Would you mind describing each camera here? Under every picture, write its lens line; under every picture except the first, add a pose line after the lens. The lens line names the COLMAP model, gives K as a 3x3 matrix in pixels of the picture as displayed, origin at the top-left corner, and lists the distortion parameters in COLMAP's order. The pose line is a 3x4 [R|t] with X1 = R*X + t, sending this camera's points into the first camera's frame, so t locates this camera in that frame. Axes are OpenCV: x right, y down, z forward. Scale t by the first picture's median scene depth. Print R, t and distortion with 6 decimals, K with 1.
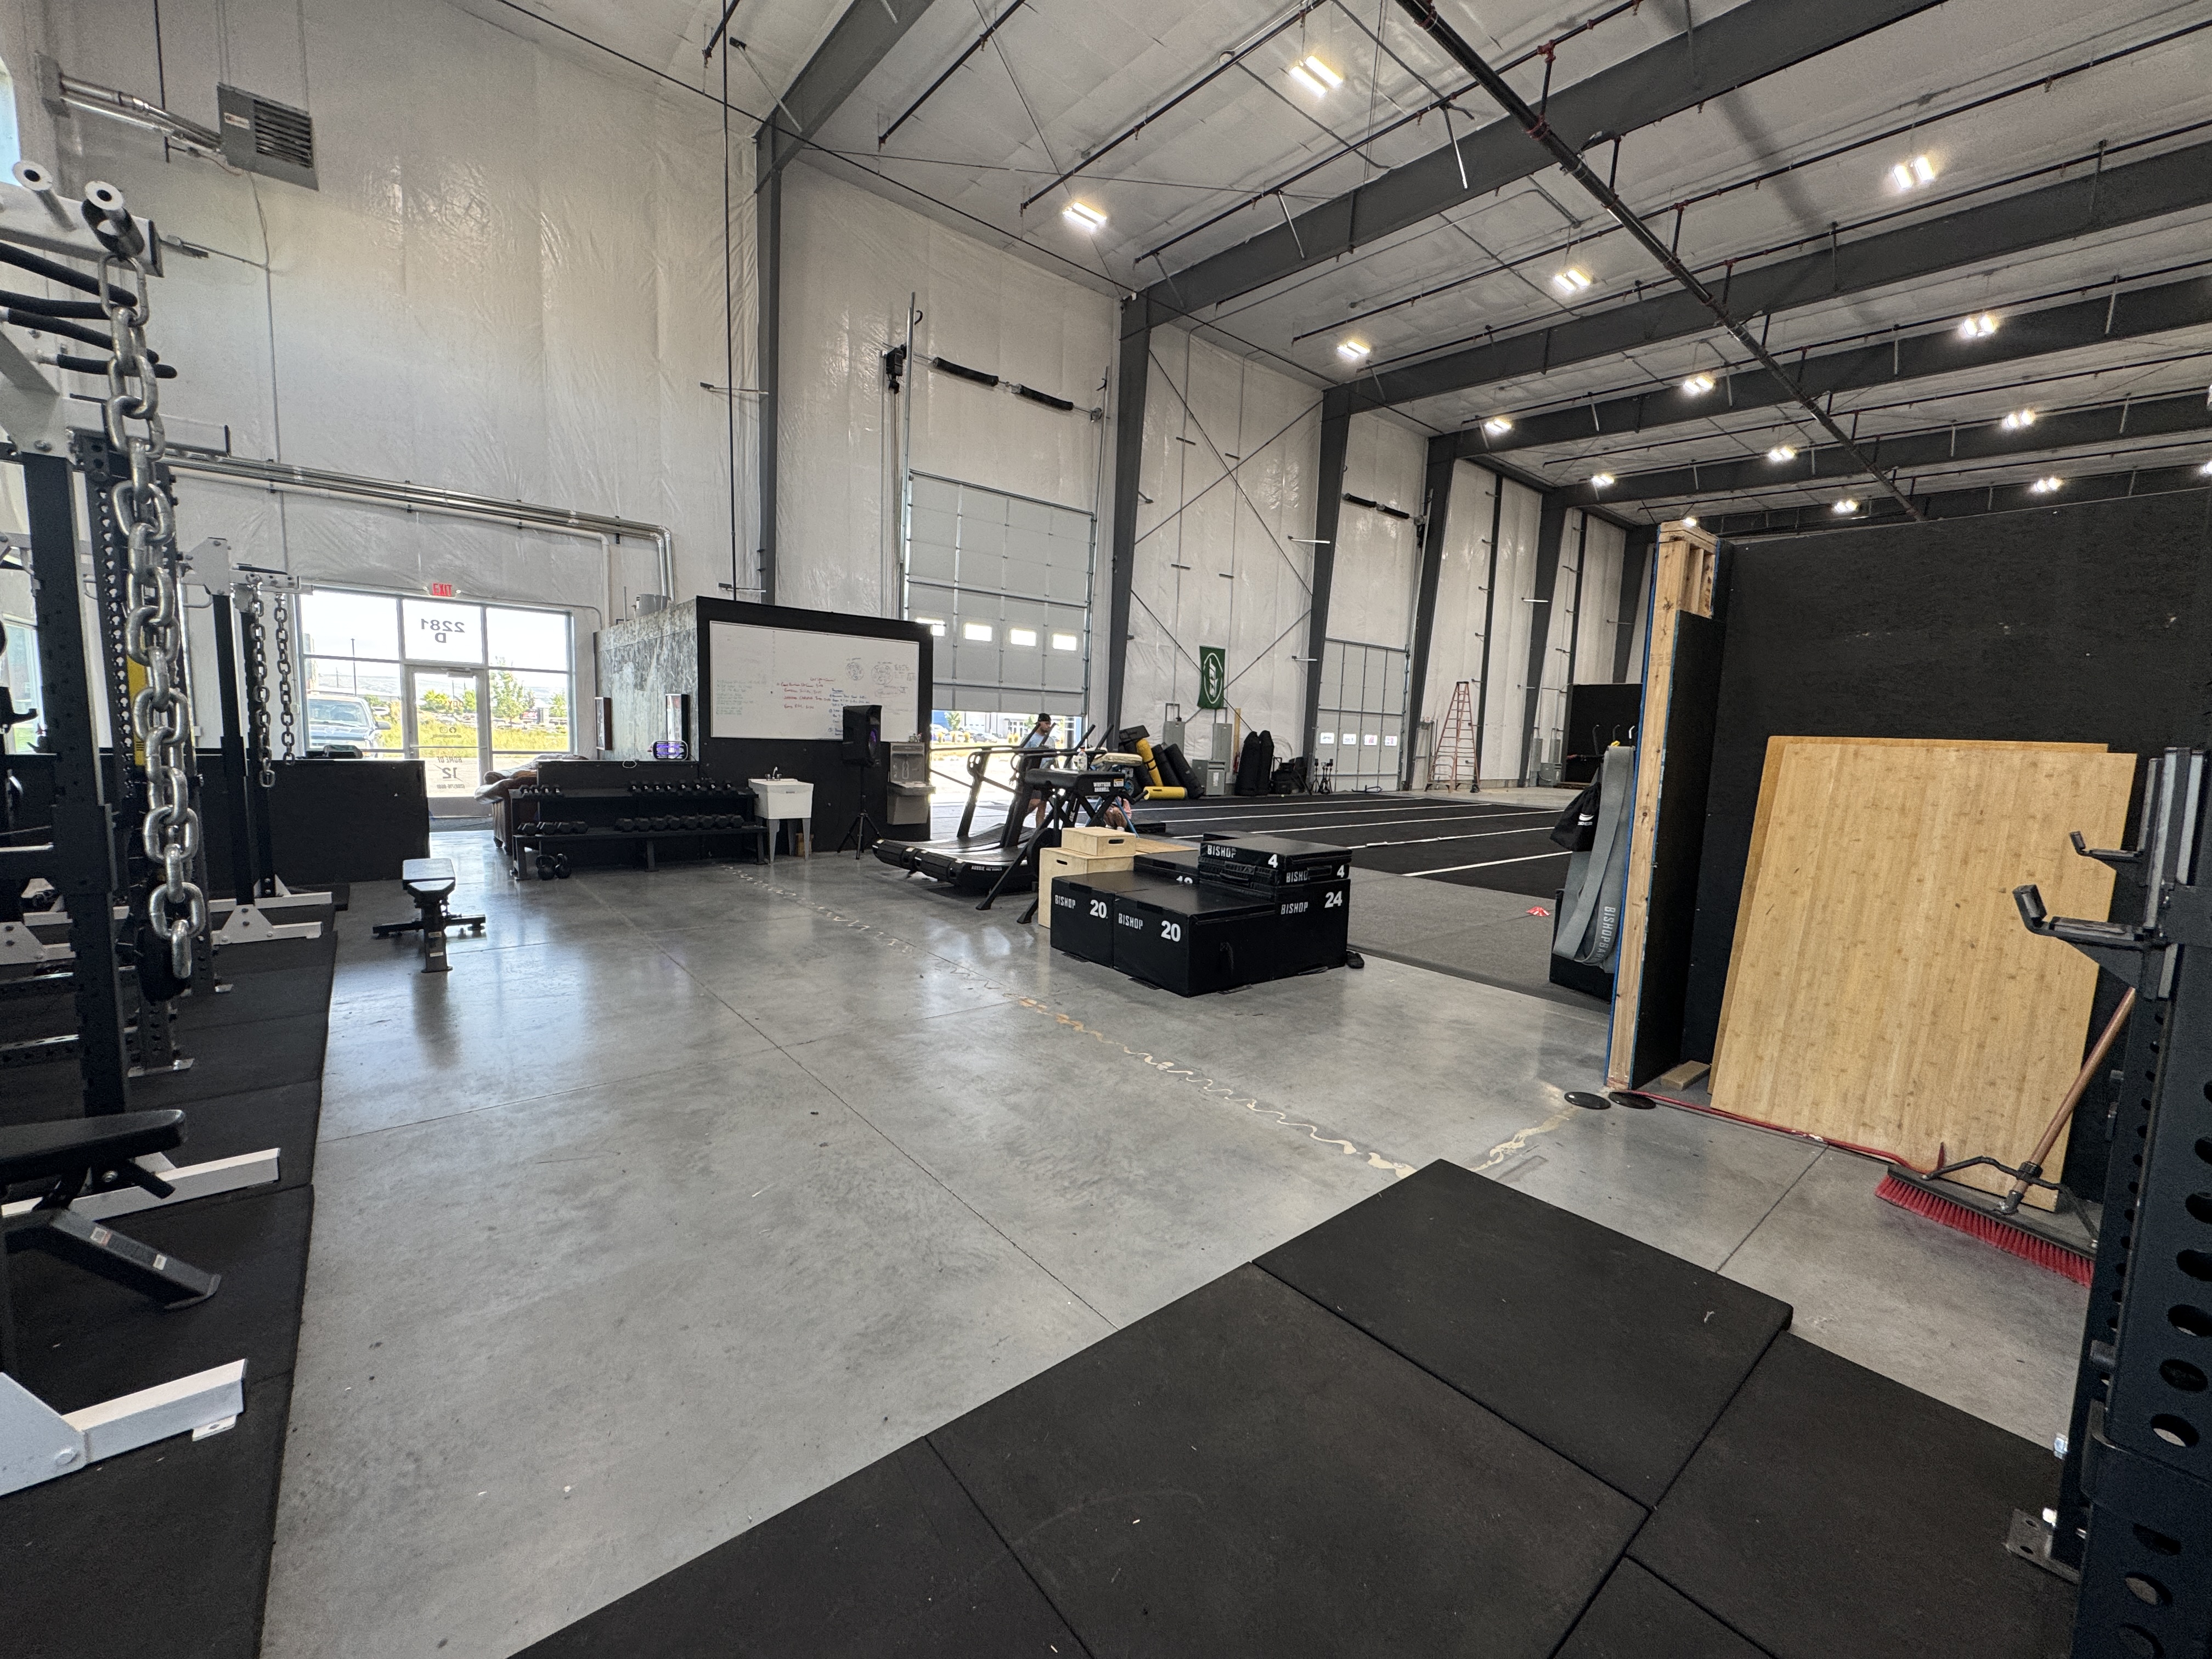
lens RADIAL K [[885.7, 0, 1102.1], [0, 885.7, 829.8], [0, 0, 1]] dist [-0.001045, -0.000158]
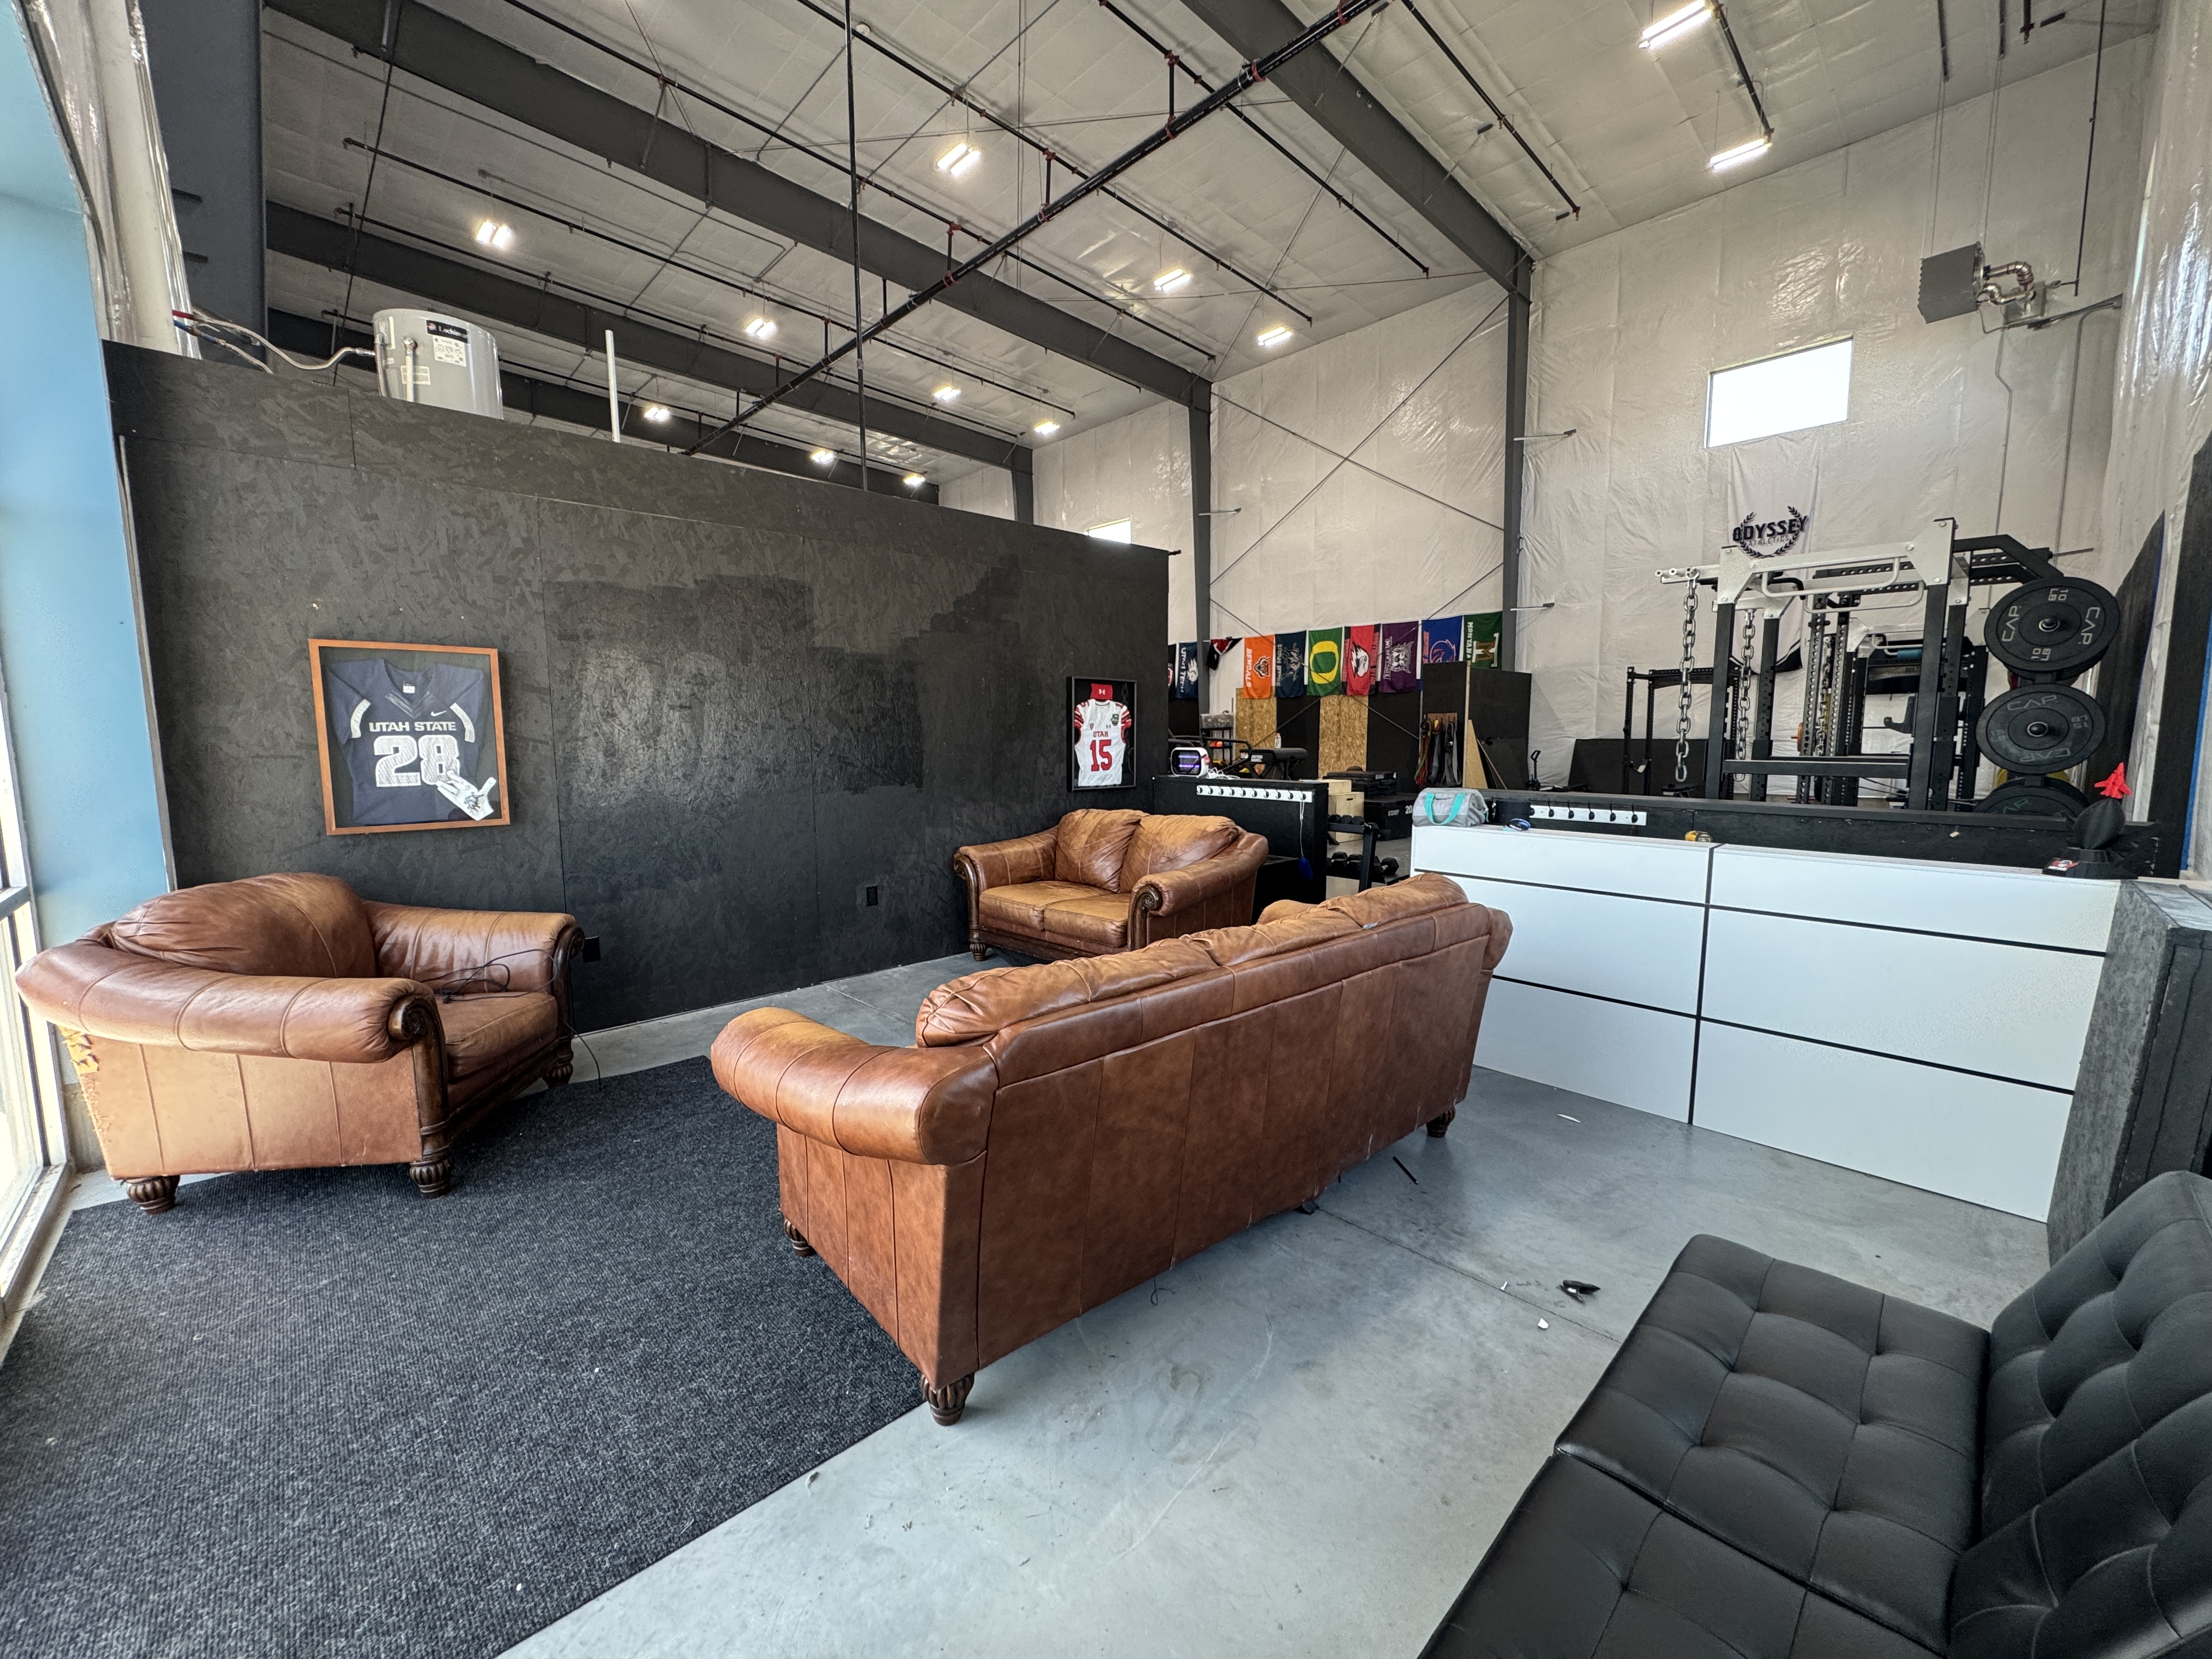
lens RADIAL K [[885.7, 0, 1113.4], [0, 885.7, 833.5], [0, 0, 1]] dist [-0.001045, -0.000158]
pose [[-0.052965, -0.145366, 0.987959, -0.660591], [0.115218, 0.981851, 0.150644, -0.081481], [-0.991927, 0.121810, -0.035255, 0.593246]]
